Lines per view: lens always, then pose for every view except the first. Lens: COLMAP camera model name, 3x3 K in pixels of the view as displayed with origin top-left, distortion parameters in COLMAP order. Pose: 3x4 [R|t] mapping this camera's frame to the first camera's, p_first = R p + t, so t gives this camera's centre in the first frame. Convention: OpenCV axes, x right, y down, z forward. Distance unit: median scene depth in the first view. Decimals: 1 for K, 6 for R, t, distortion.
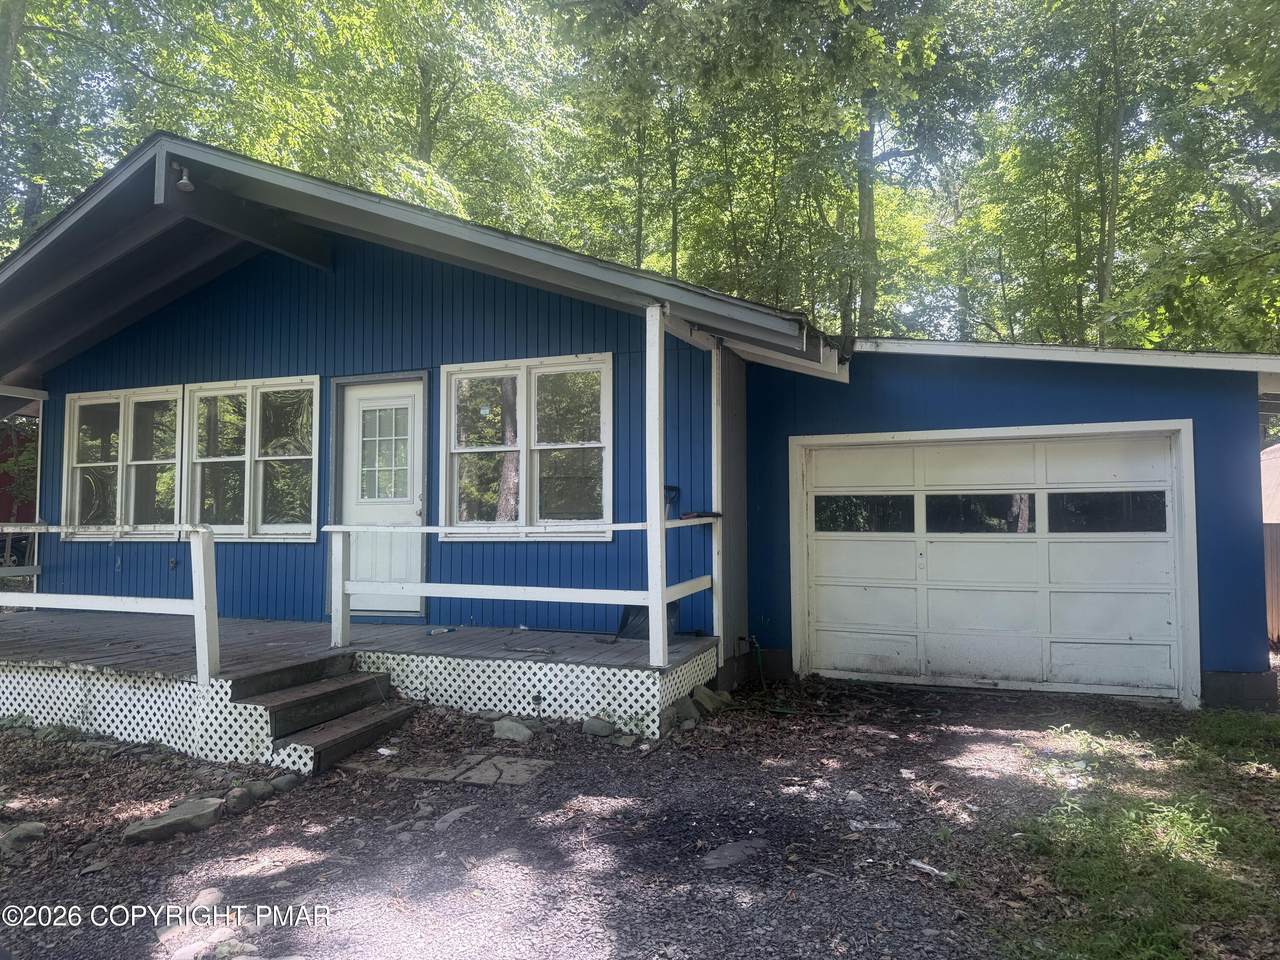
lens RADIAL K [[902.9, 0, 640.0], [0, 902.9, 480.0], [0, 0, 1]] dist [0.074576, -0.105346]
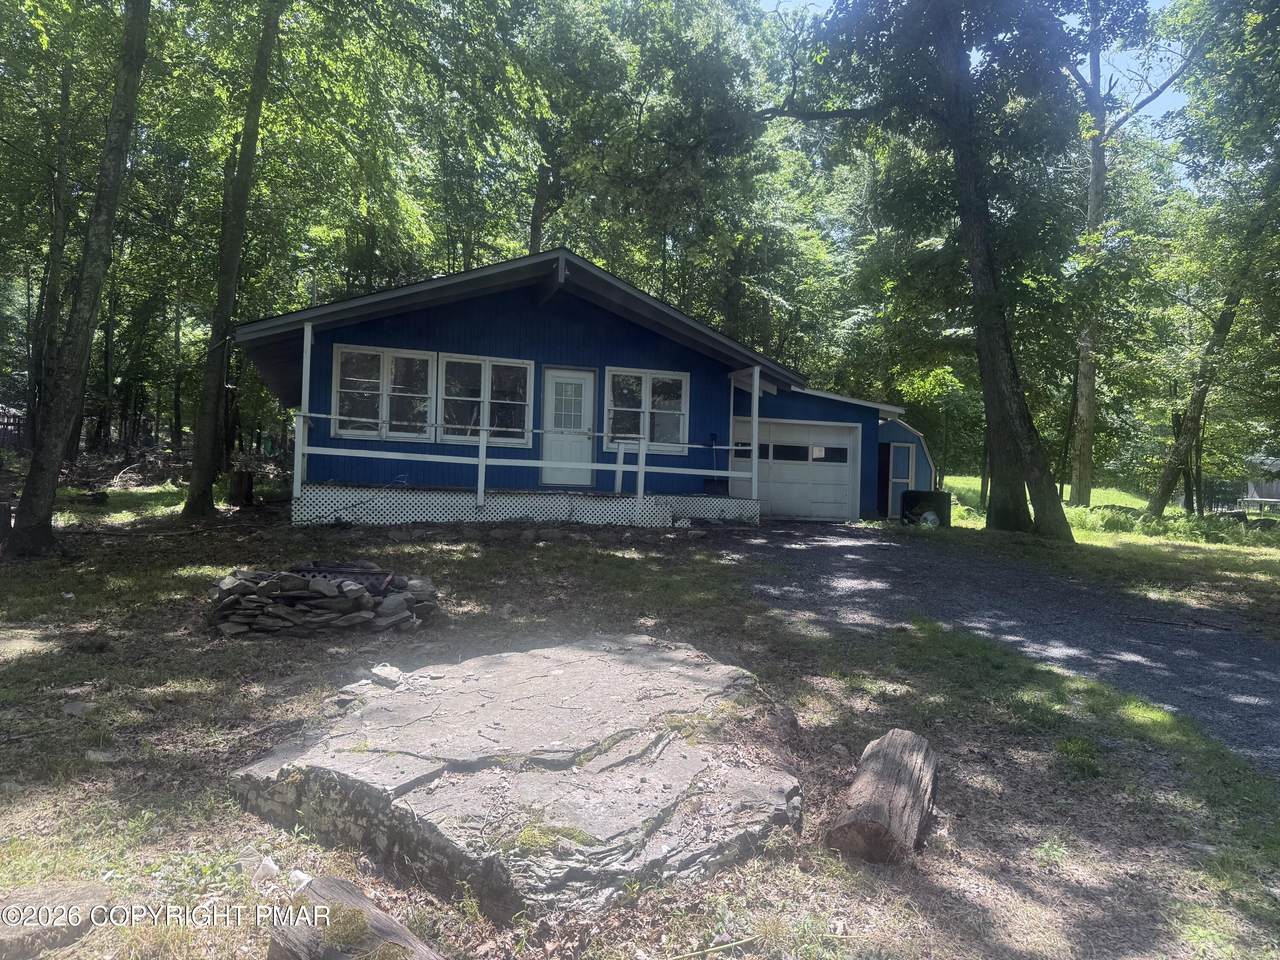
lens RADIAL K [[891.8, 0, 640.0], [0, 891.8, 480.0], [0, 0, 1]] dist [0.151645, -0.248543]
pose [[0.781585, 0.041835, 0.622394, -1.802564], [-0.067210, 0.997588, 0.017347, 0.116010], [-0.620167, -0.055389, 0.782512, -0.831591]]
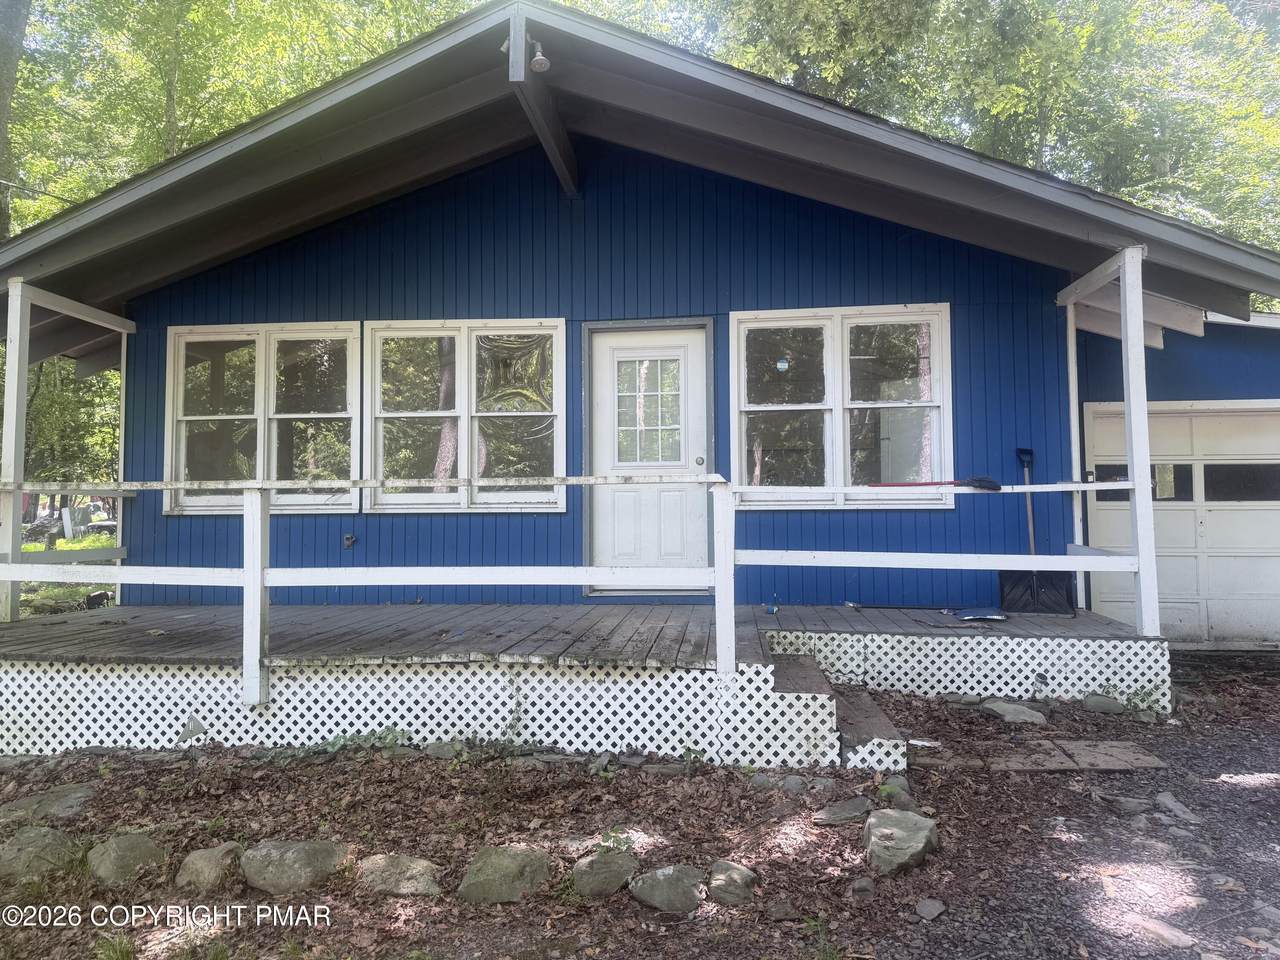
lens RADIAL K [[891.8, 0, 640.0], [0, 891.8, 480.0], [0, 0, 1]] dist [0.151645, -0.248543]
pose [[0.965285, 0.010115, 0.261005, -0.678788], [-0.010939, 0.999939, 0.001702, 0.047517], [-0.260971, -0.004498, 0.965336, 0.225211]]
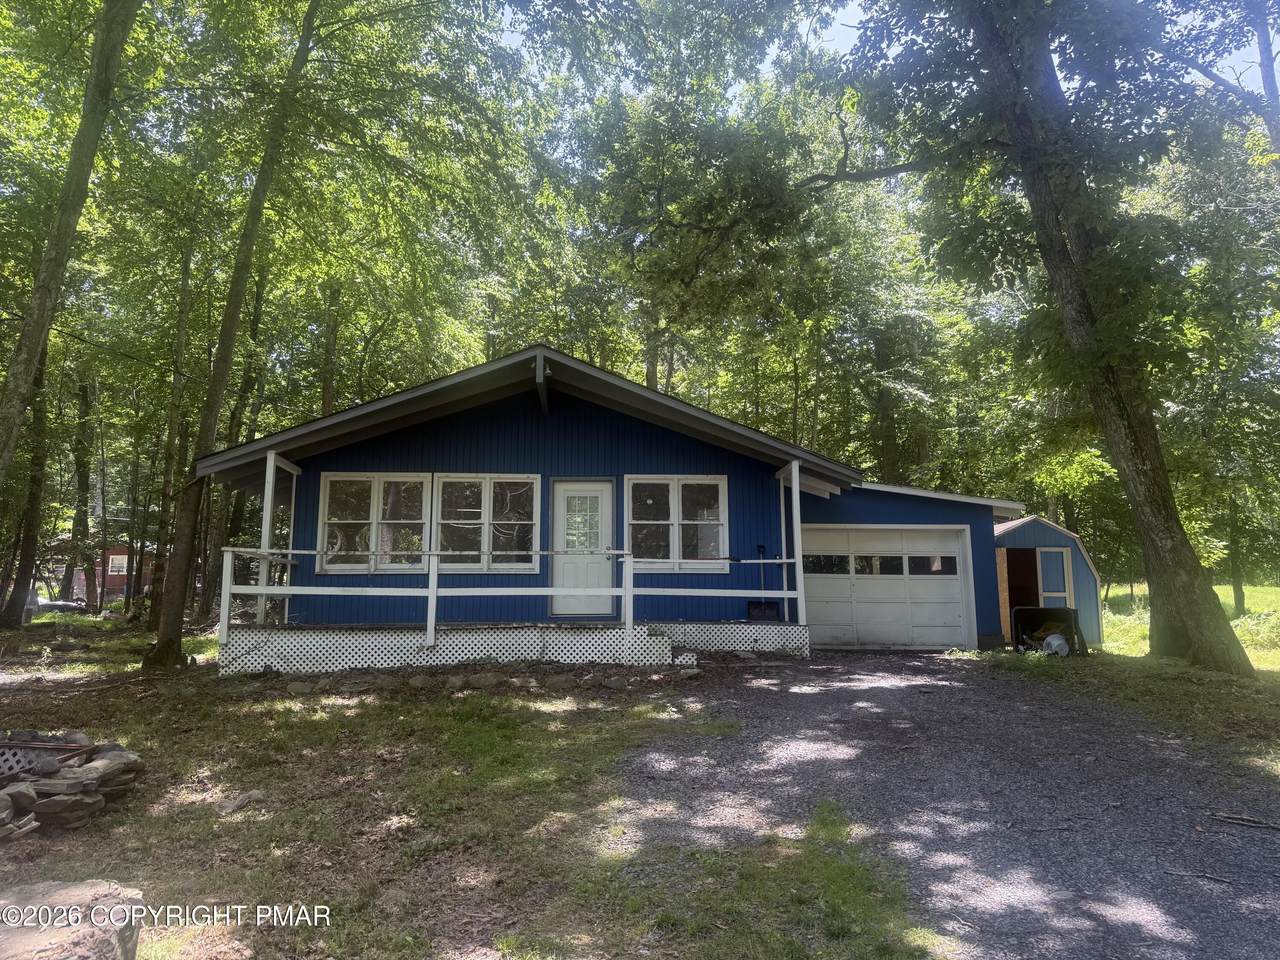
lens RADIAL K [[891.8, 0, 640.0], [0, 891.8, 480.0], [0, 0, 1]] dist [0.151645, -0.248543]
pose [[0.910507, 0.066790, 0.408063, -1.160422], [-0.022820, 0.993481, -0.111691, 0.102351], [-0.412862, 0.092384, 0.906096, -0.774399]]
